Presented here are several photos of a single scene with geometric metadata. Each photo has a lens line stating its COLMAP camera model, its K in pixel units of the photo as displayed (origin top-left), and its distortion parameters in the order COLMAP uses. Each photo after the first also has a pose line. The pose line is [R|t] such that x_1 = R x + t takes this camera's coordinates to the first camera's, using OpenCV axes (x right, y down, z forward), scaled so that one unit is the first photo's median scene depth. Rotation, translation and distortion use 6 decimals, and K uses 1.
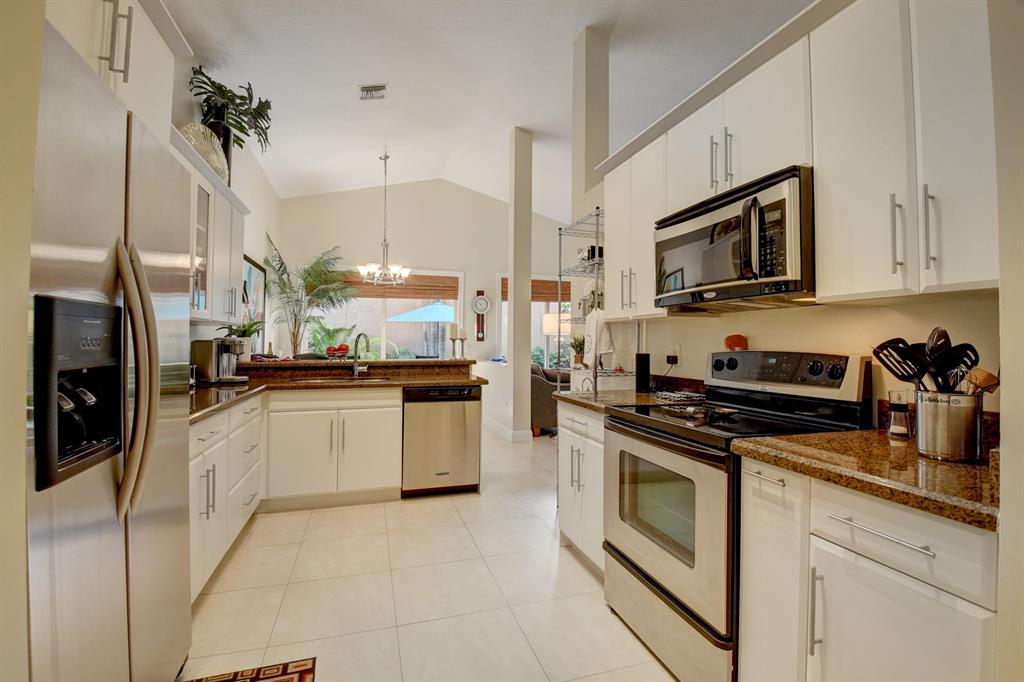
lens RADIAL K [[456.0, 0, 510.3], [0, 456.0, 336.3], [0, 0, 1]] dist [-0.004570, -0.010184]
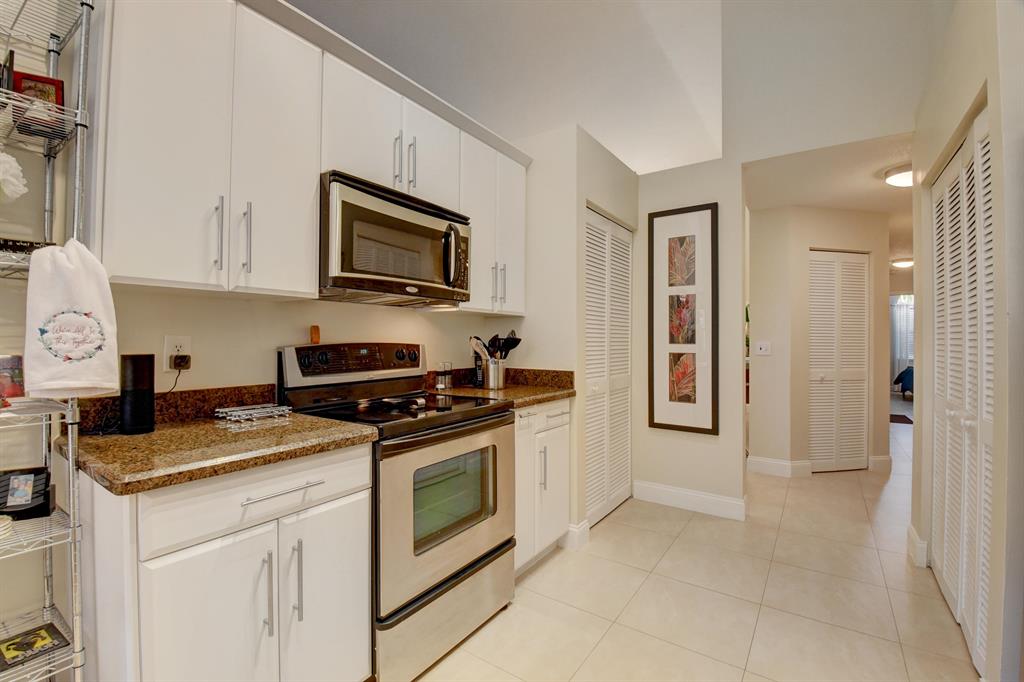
lens RADIAL K [[456.0, 0, 506.0], [0, 456.0, 337.6], [0, 0, 1]] dist [-0.004570, -0.010184]
pose [[-0.618479, -0.004339, 0.785789, -0.550593], [-0.017612, 0.999810, -0.008342, 0.026079], [-0.785604, -0.018998, -0.618438, 1.578907]]
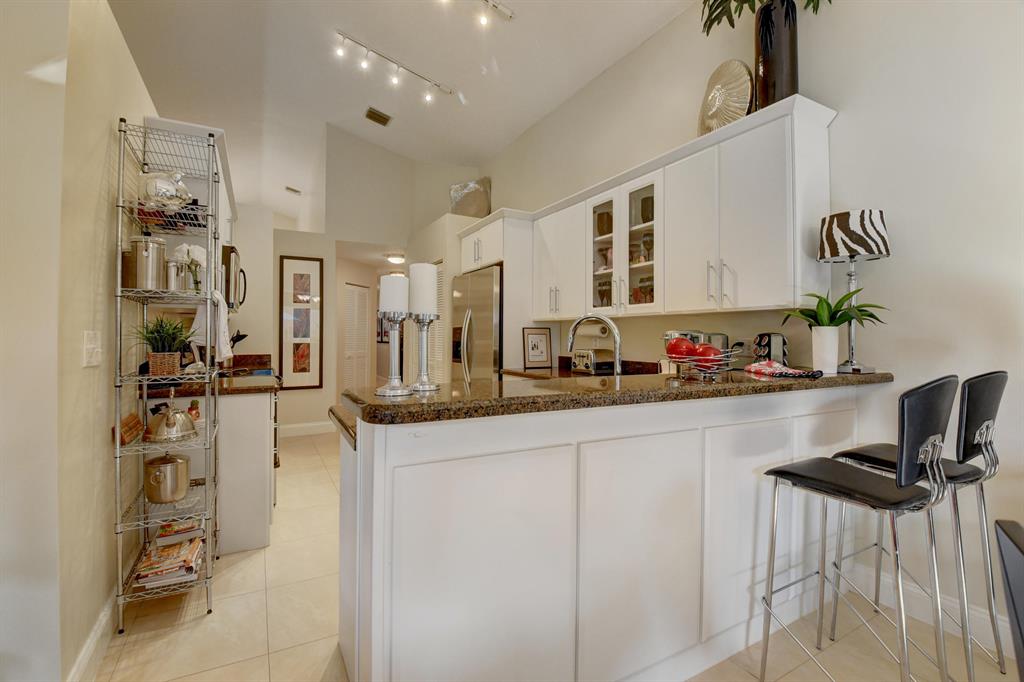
lens RADIAL K [[456.0, 0, 510.2], [0, 456.0, 338.6], [0, 0, 1]] dist [-0.004570, -0.010184]
pose [[-0.977332, -0.011508, -0.211399, -0.265294], [-0.010523, 0.999928, -0.005784, 0.033450], [0.211451, -0.003428, -0.977383, 3.267536]]
